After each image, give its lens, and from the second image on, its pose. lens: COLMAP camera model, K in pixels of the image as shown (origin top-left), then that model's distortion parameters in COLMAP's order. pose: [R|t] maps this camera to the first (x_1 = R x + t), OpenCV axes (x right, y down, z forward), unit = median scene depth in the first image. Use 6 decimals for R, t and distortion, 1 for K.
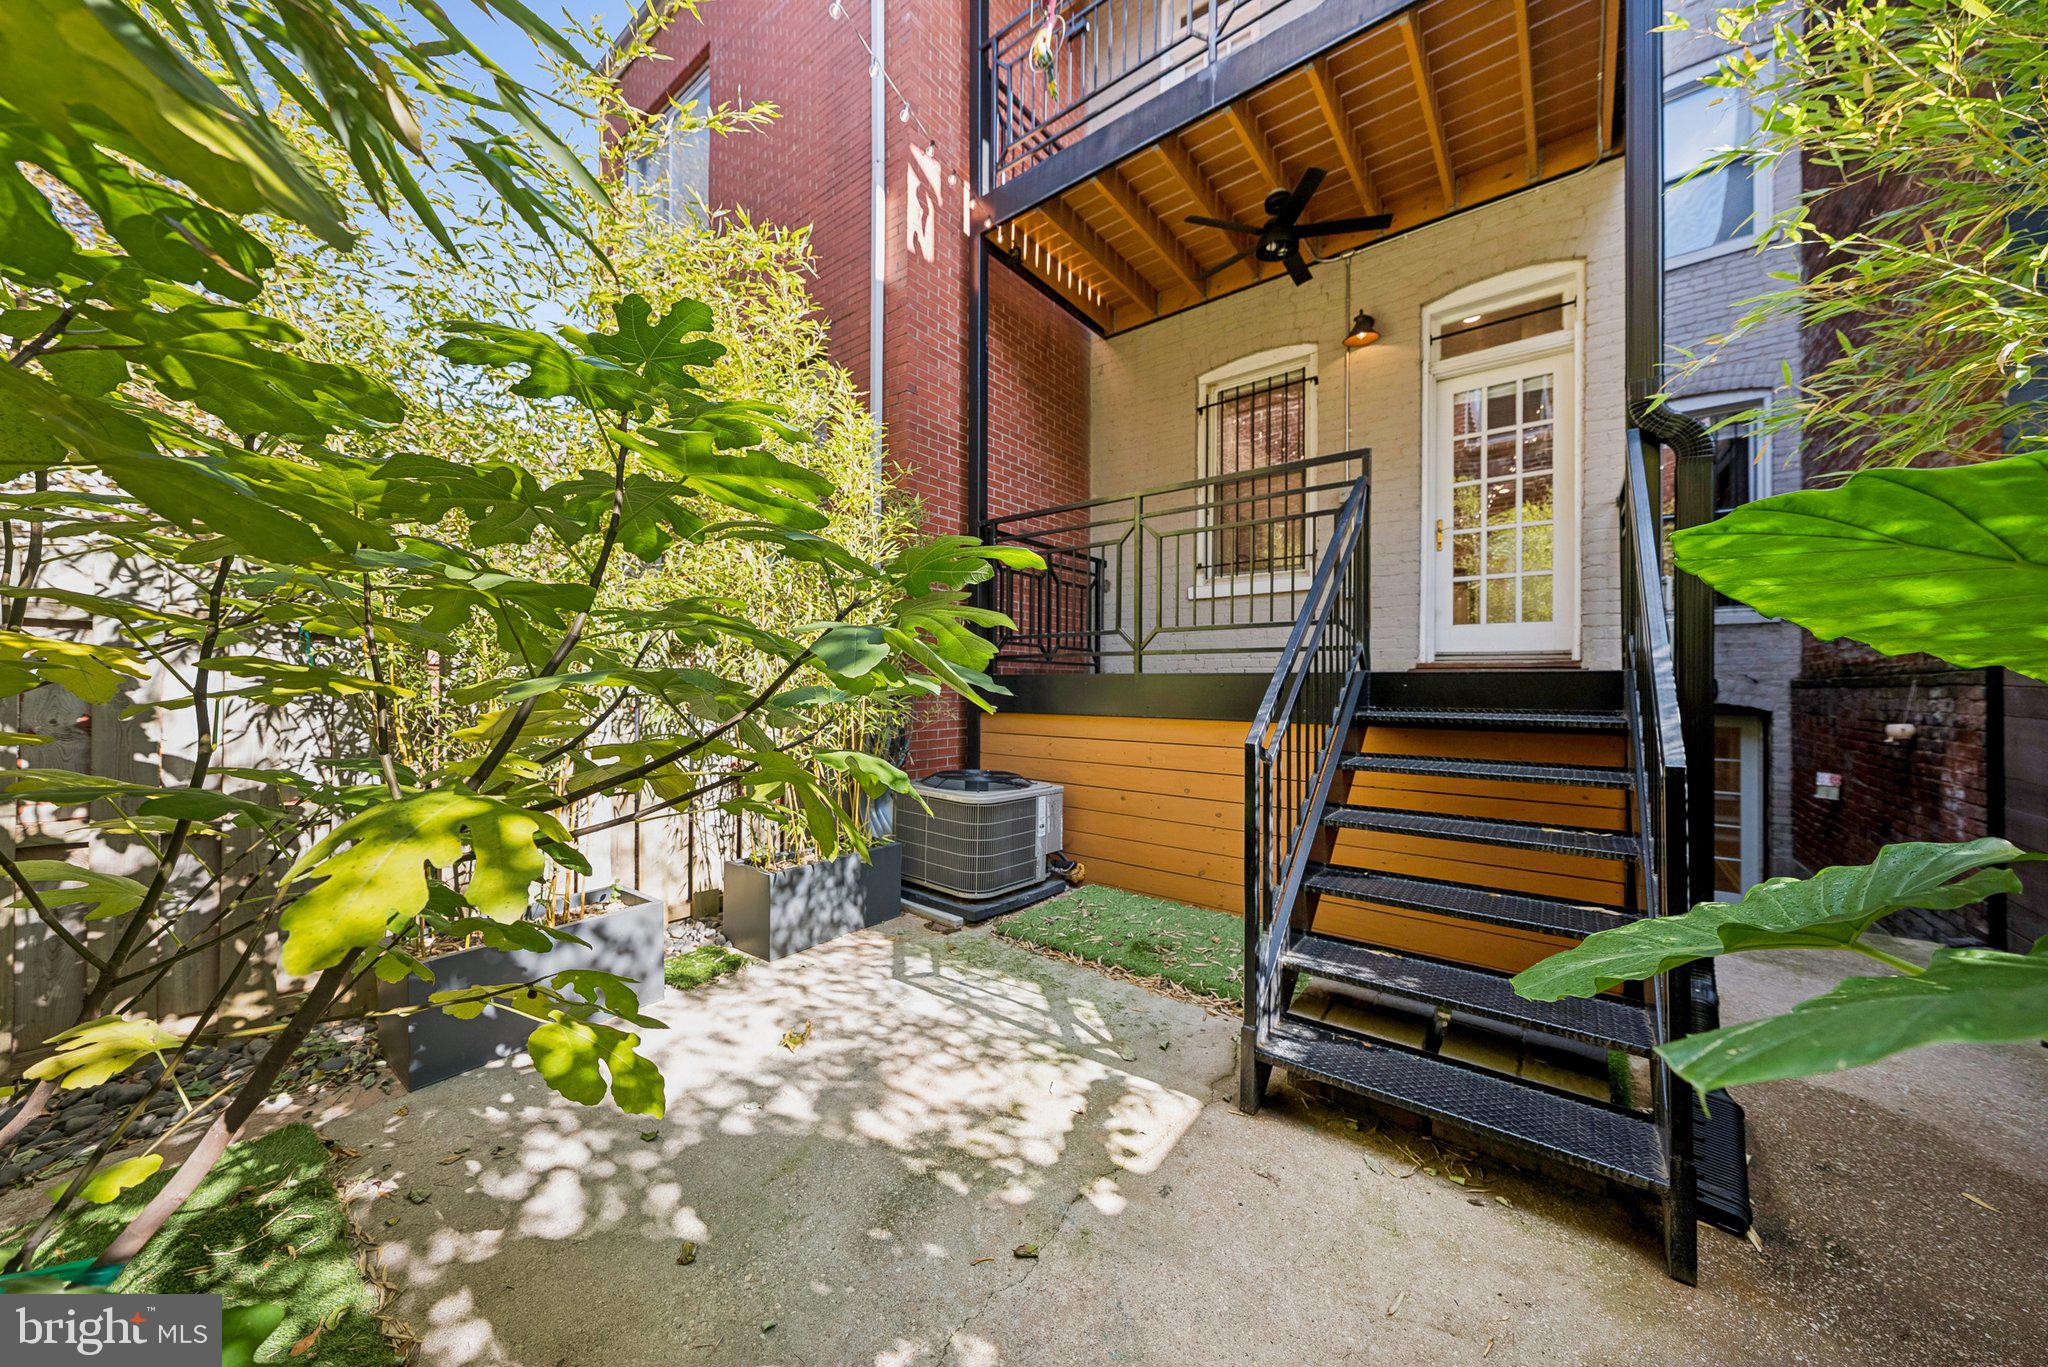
lens RADIAL K [[717.6, 0, 1013.4], [0, 717.6, 691.3], [0, 0, 1]] dist [-0.011252, -0.000074]
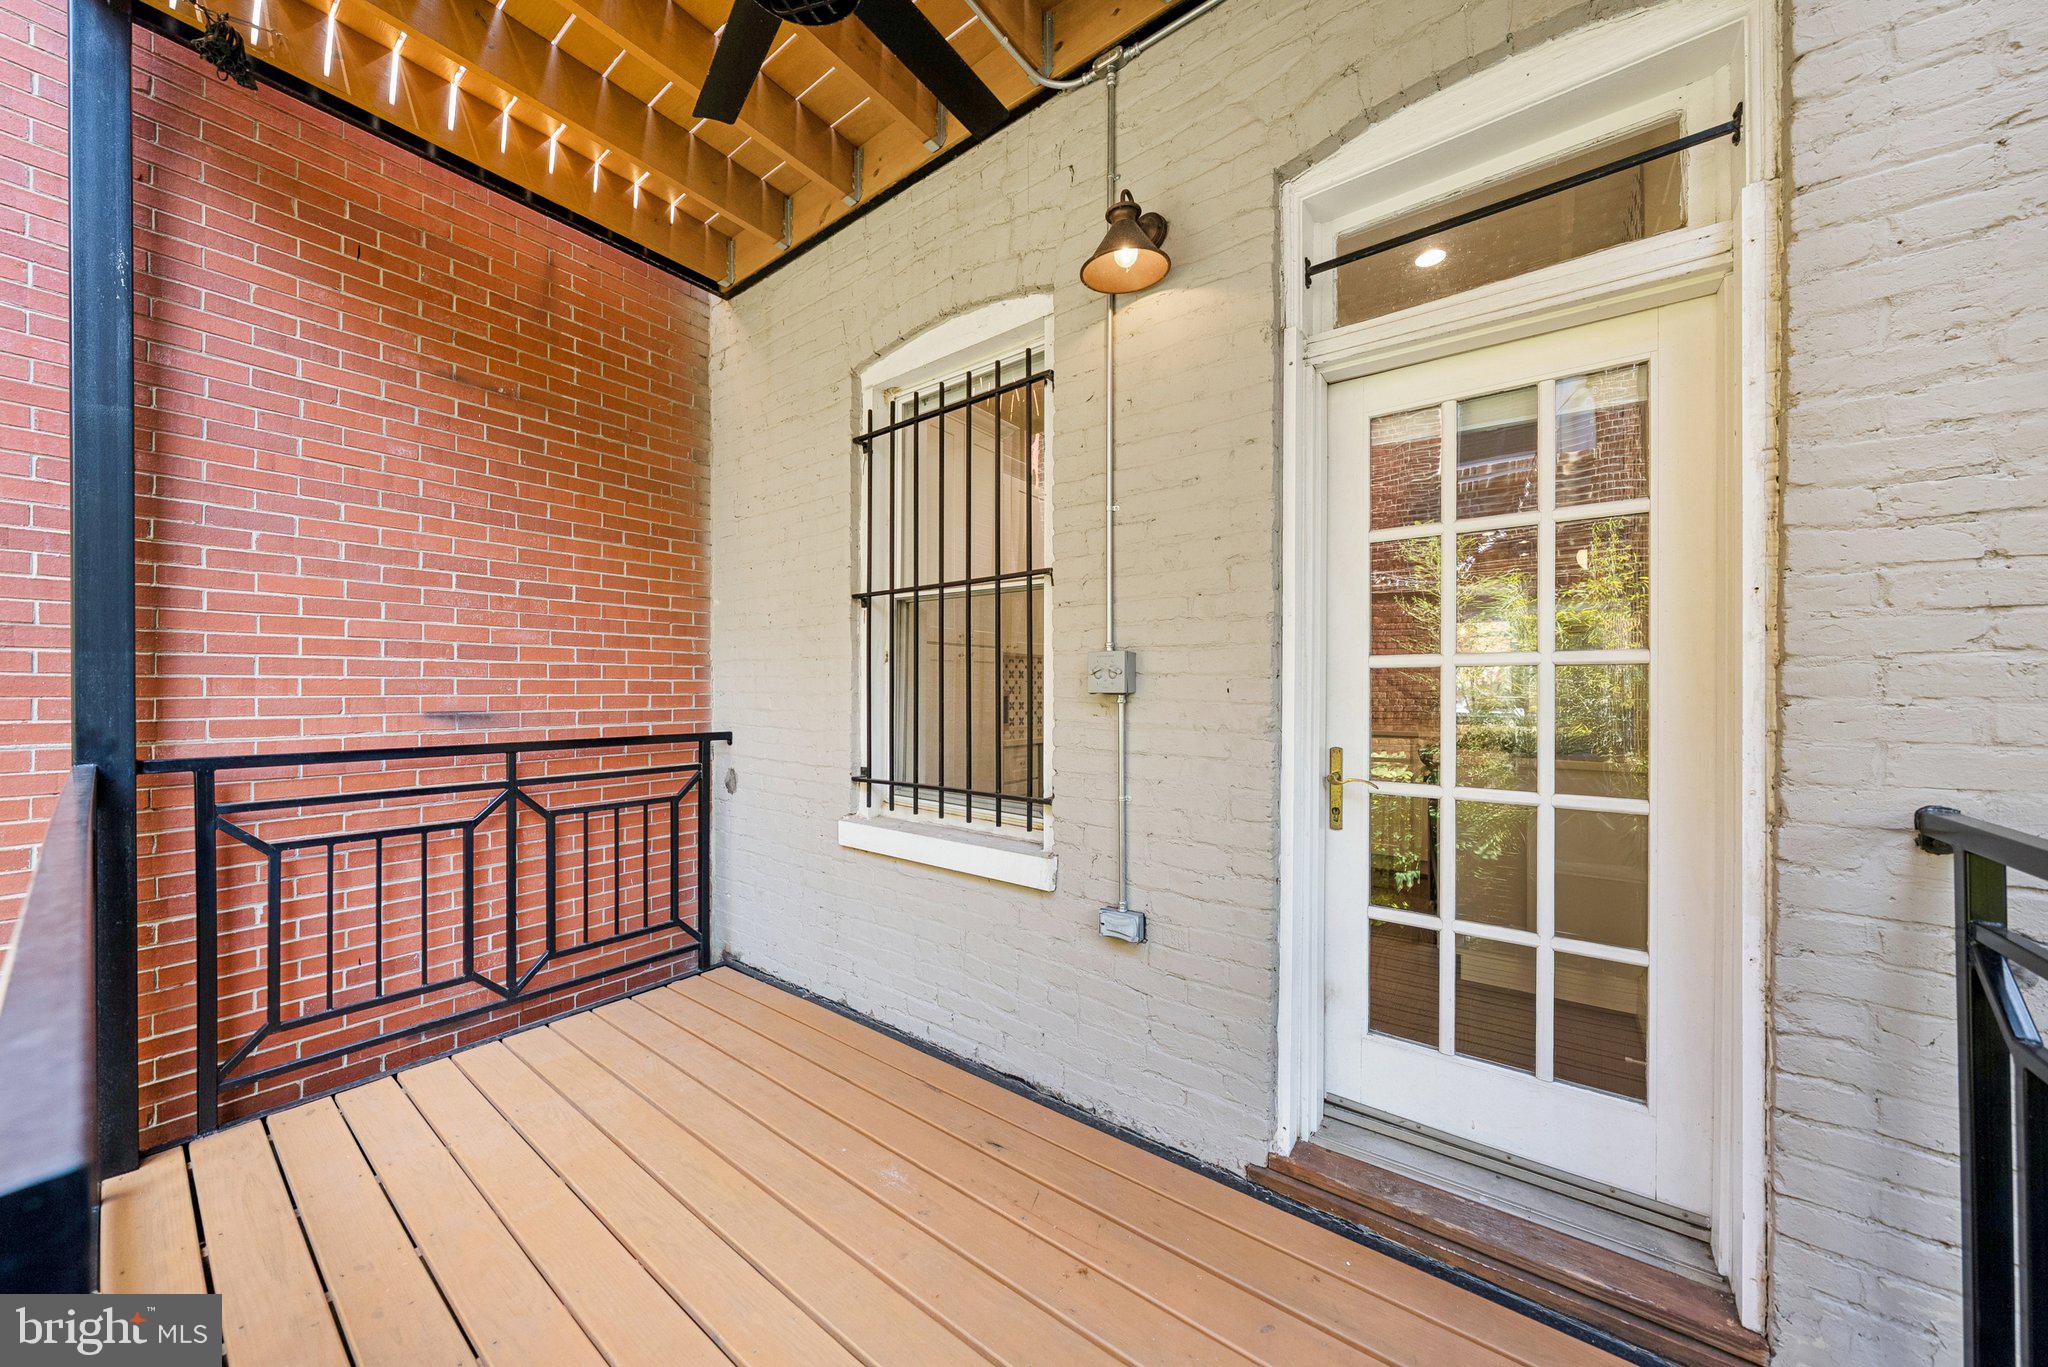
lens RADIAL K [[688.0, 0, 1031.0], [0, 688.0, 686.5], [0, 0, 1]] dist [-0.018117, -0.000043]
pose [[0.998972, -0.003715, 0.045171, 0.422069], [0.003941, 0.999980, -0.004908, -0.273251], [-0.045152, 0.005081, 0.998967, 0.648590]]
